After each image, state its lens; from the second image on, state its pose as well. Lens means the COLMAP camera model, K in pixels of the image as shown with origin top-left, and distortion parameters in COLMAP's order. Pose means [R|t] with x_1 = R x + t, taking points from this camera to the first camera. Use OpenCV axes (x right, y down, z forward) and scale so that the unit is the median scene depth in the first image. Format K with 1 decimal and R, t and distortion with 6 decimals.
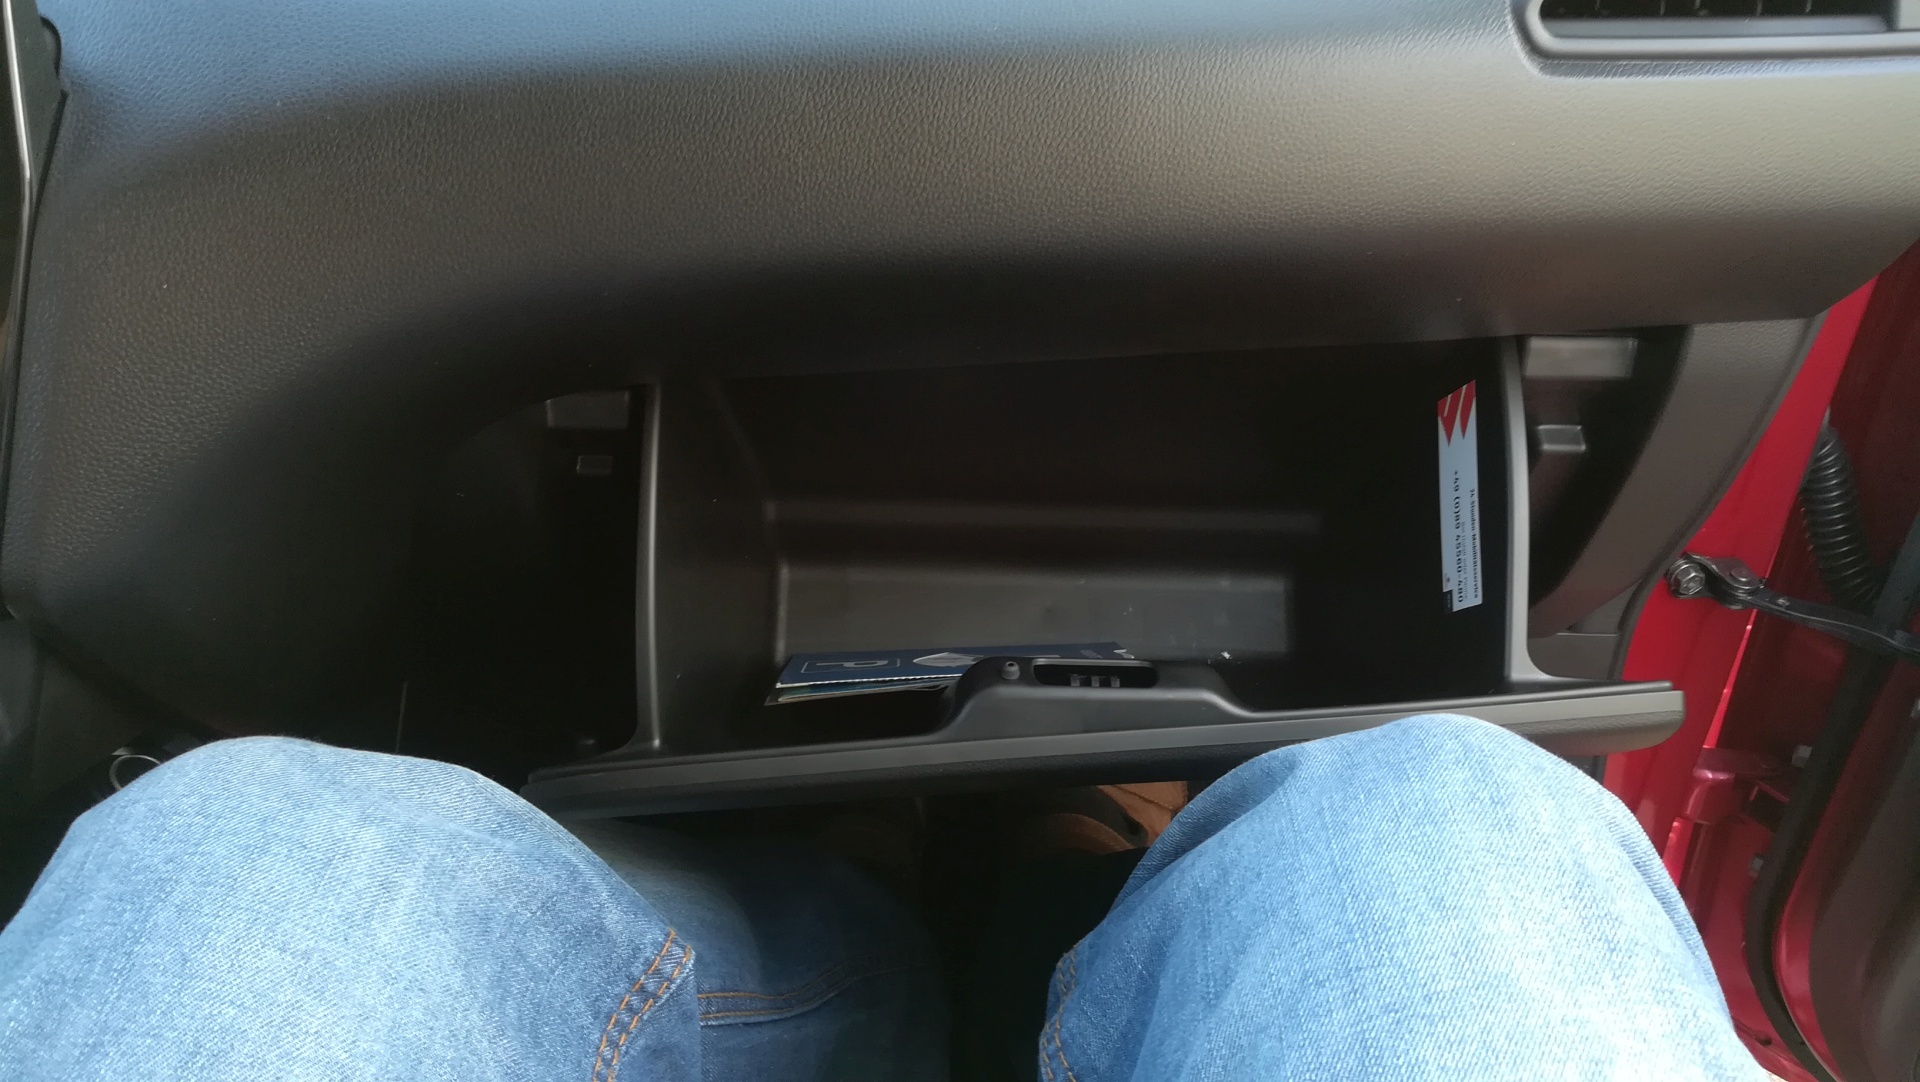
lens RADIAL K [[1514.8, 0, 963.7], [0, 1514.8, 554.1], [0, 0, 1]] dist [-0.004059, 0.025022]
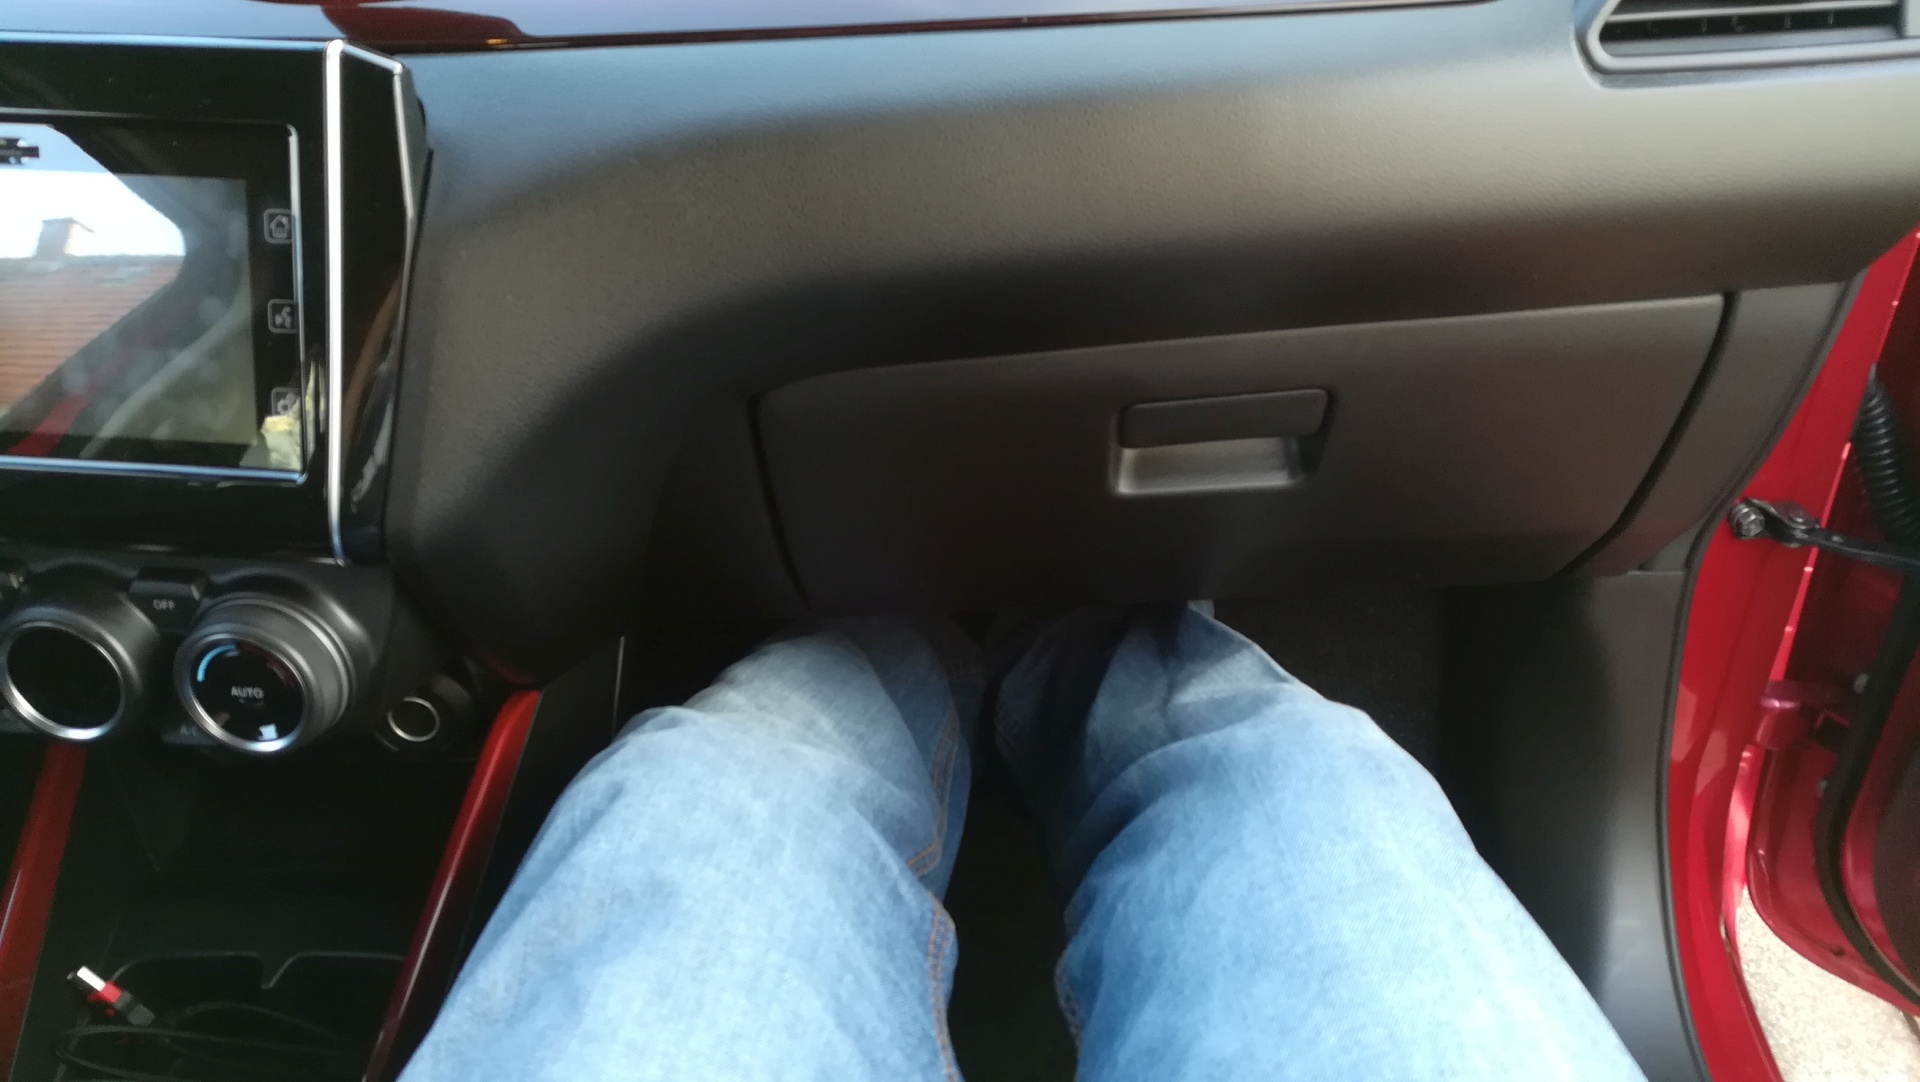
lens RADIAL K [[1483.5, 0, 964.6], [0, 1483.5, 548.9], [0, 0, 1]] dist [0.000896, 0.035906]
pose [[0.998426, -0.022856, -0.051226, -0.044825], [0.022758, 0.999738, -0.002486, 0.026403], [0.051270, 0.001316, 0.998684, -0.128169]]
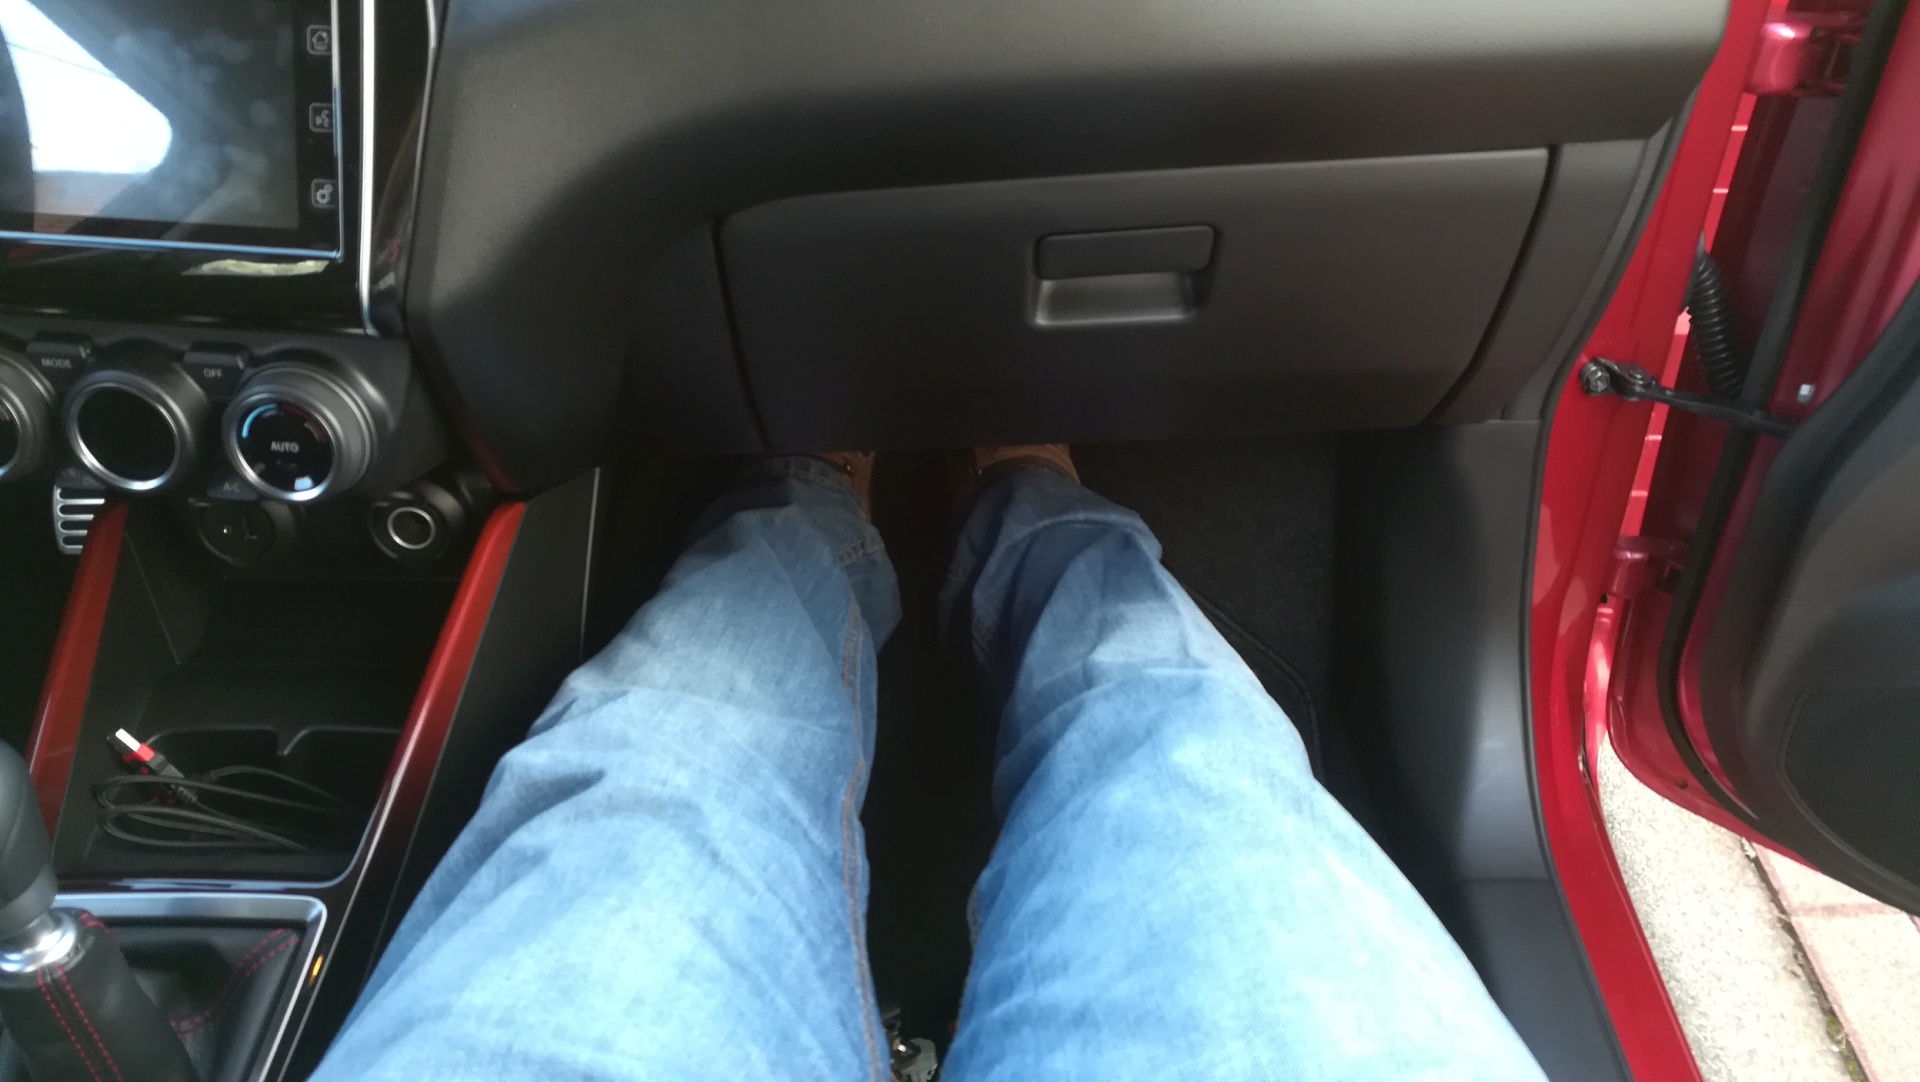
lens RADIAL K [[1483.5, 0, 961.8], [0, 1483.5, 542.3], [0, 0, 1]] dist [0.000896, 0.035906]
pose [[0.999646, -0.010850, -0.024292, -0.025158], [0.011236, 0.999812, 0.015808, 0.128787], [0.024116, -0.016076, 0.999580, -0.262212]]
